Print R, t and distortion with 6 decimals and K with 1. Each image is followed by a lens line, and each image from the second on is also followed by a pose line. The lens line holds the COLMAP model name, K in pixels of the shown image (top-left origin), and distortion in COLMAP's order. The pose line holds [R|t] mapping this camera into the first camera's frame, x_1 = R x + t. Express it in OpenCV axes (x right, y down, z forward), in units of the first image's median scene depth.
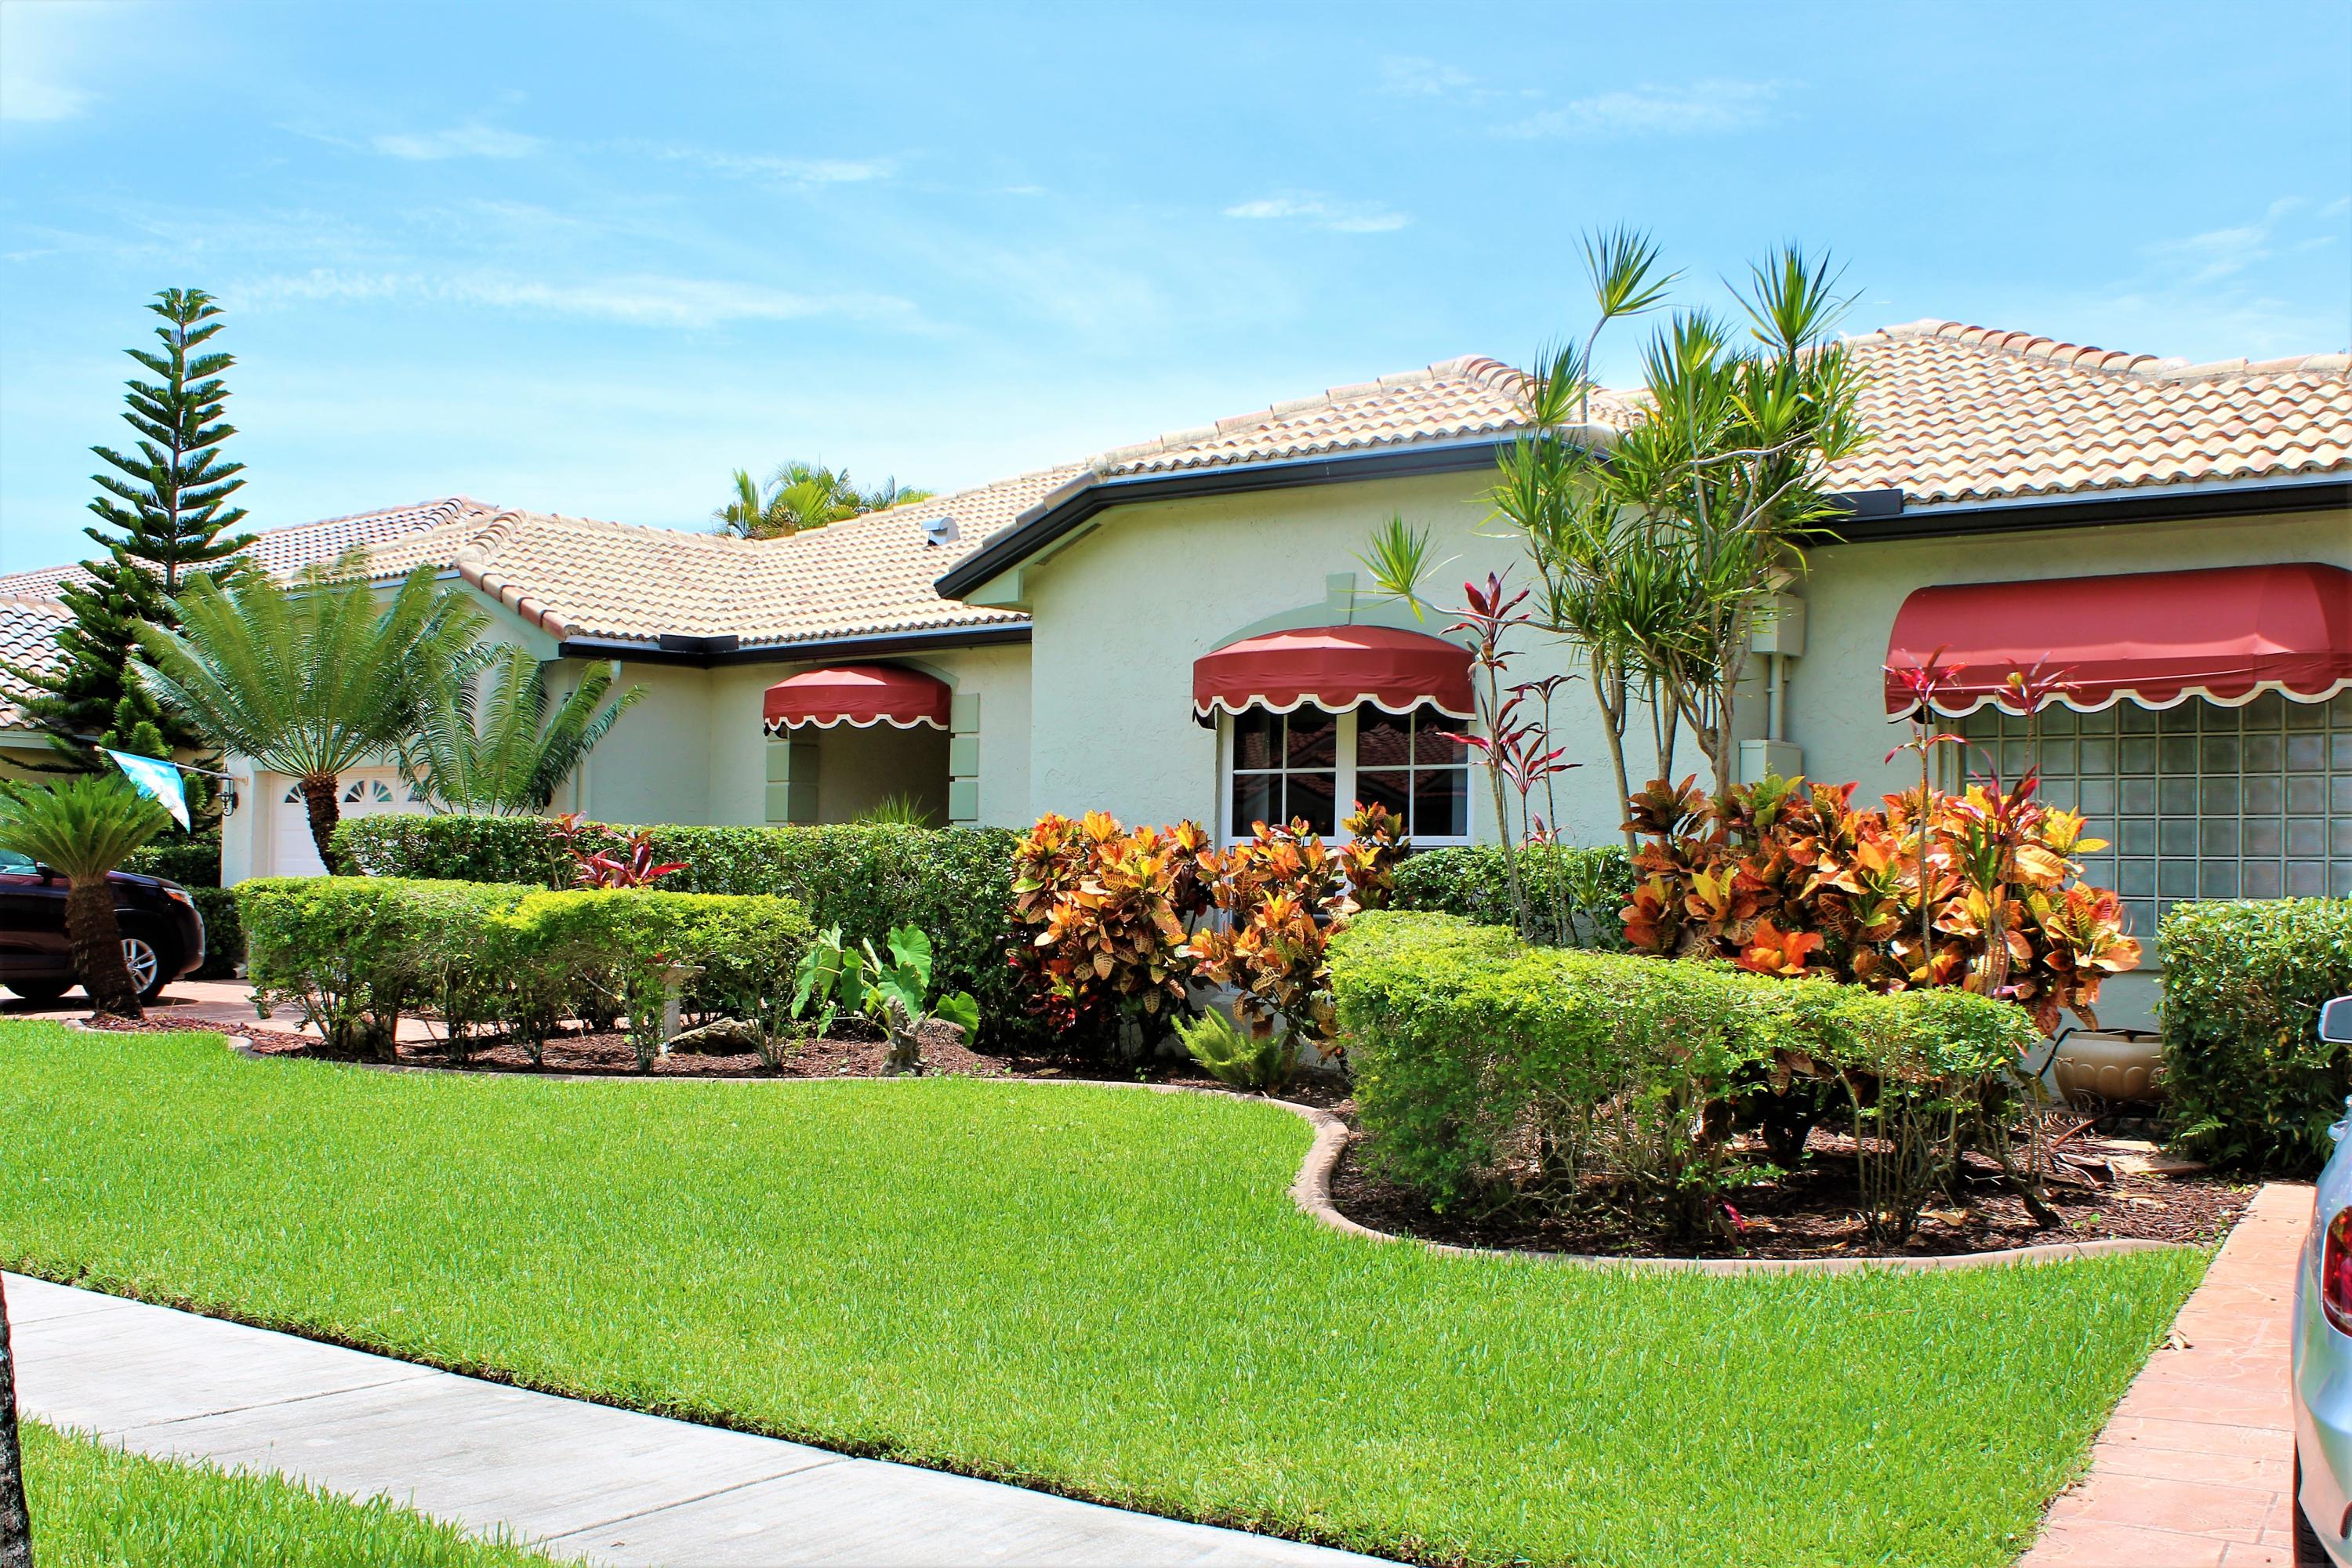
lens RADIAL K [[2416.3, 0, 1176.0], [0, 2416.3, 784.0], [0, 0, 1]] dist [-0.091738, 0.006491]
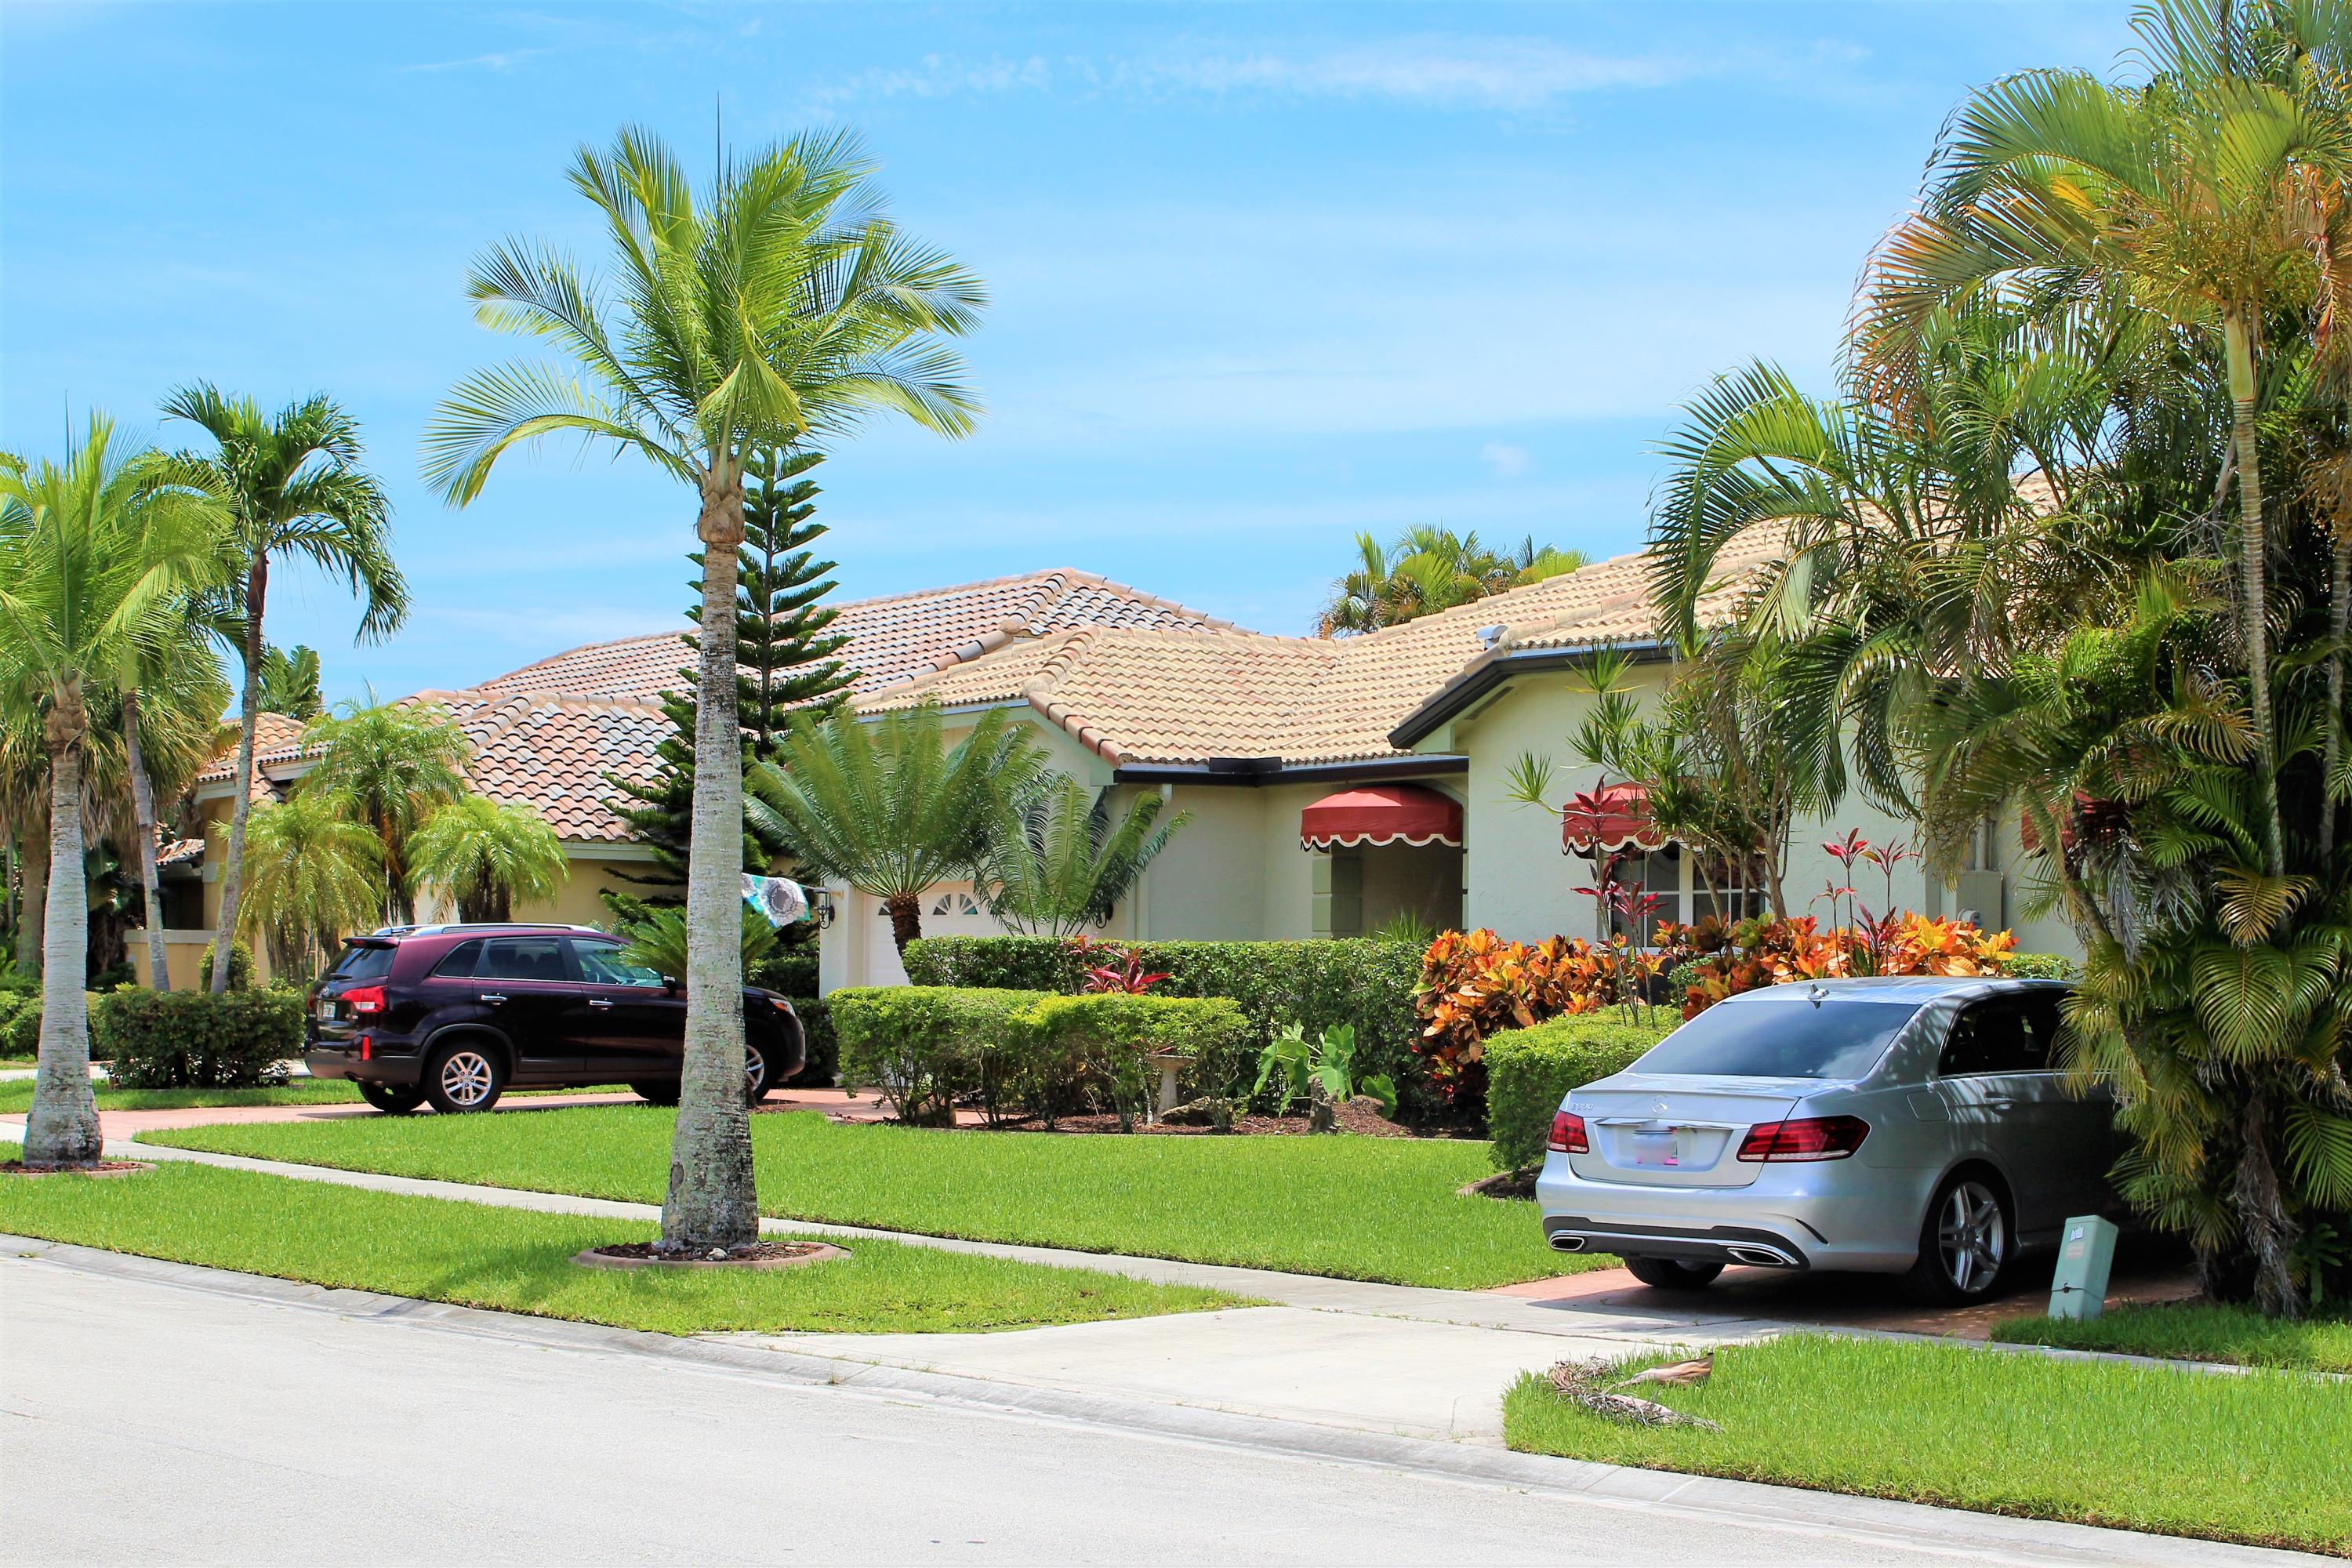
lens RADIAL K [[2731.2, 0, 1176.0], [0, 2731.2, 784.0], [0, 0, 1]] dist [-0.167150, -0.001030]
pose [[0.968552, -0.024022, -0.247648, 0.073712], [0.015409, 0.999209, -0.036658, -0.006592], [0.248333, 0.031689, 0.968156, -0.182841]]
